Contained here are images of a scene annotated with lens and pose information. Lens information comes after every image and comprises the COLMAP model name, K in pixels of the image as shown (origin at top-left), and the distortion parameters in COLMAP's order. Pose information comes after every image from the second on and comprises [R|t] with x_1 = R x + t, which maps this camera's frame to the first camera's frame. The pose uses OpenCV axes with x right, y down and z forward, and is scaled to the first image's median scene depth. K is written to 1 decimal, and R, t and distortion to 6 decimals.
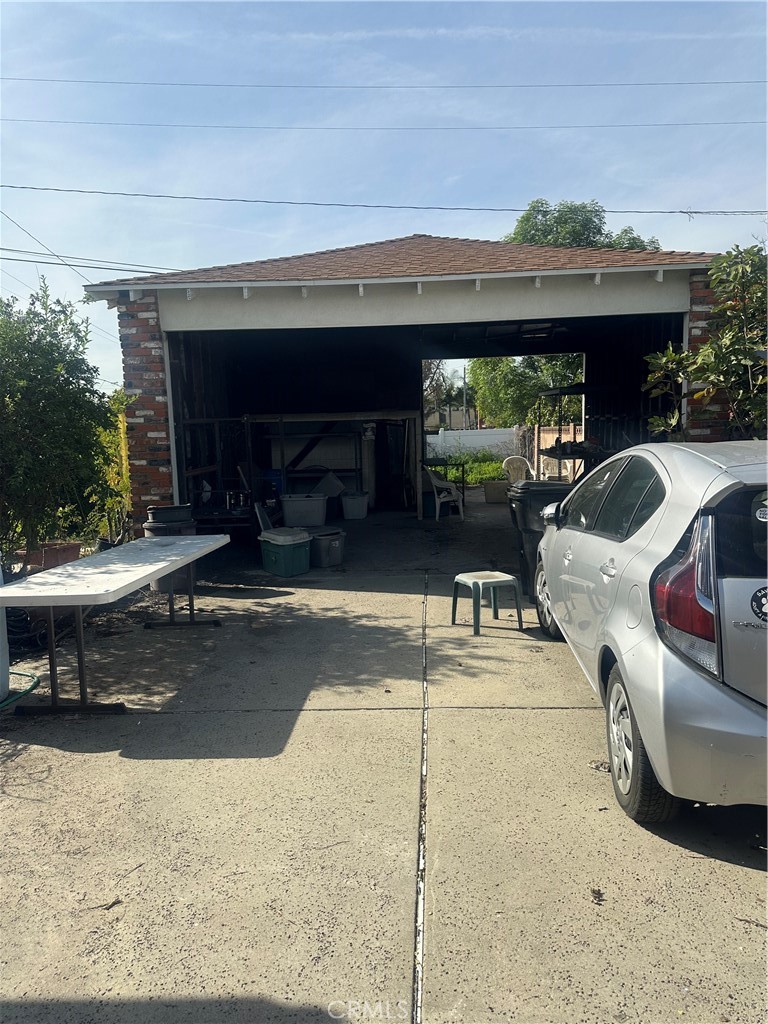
lens RADIAL K [[718.7, 0, 384.0], [0, 718.7, 512.0], [0, 0, 1]] dist [0.000945, -0.000011]
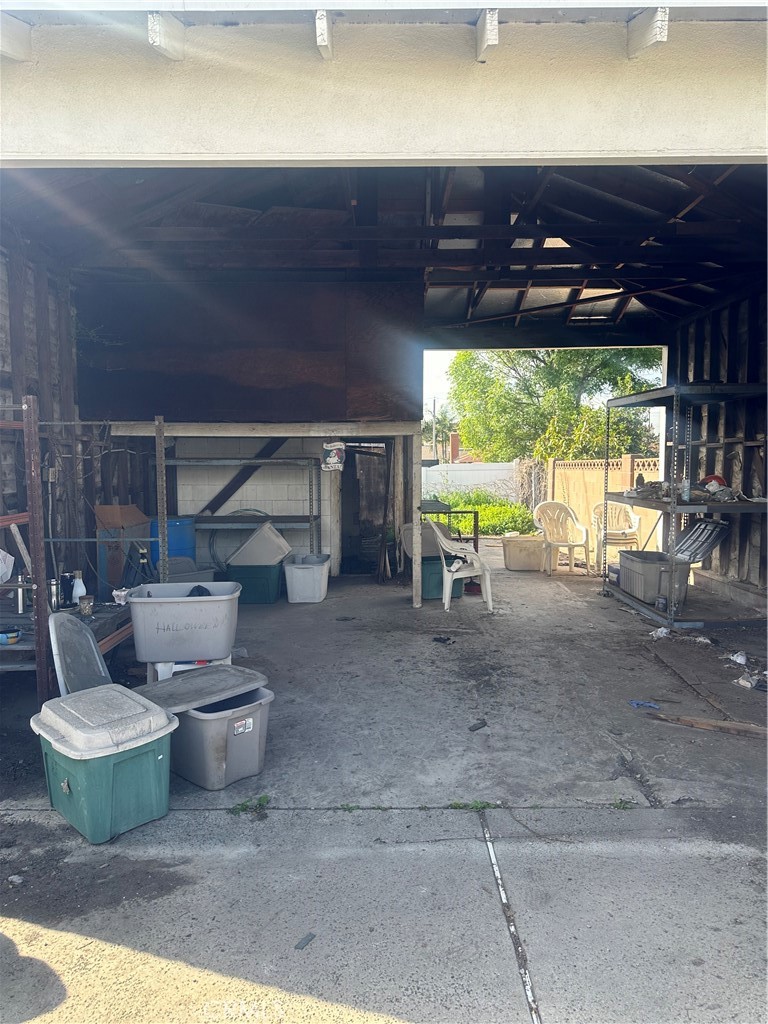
lens RADIAL K [[702.7, 0, 384.0], [0, 702.7, 512.0], [0, 0, 1]] dist [0.000460, 0.000277]
pose [[0.998243, 0.019429, 0.055973, -0.009592], [-0.016711, 0.998677, -0.048626, -0.035249], [-0.056844, 0.047605, 0.997247, 0.384594]]
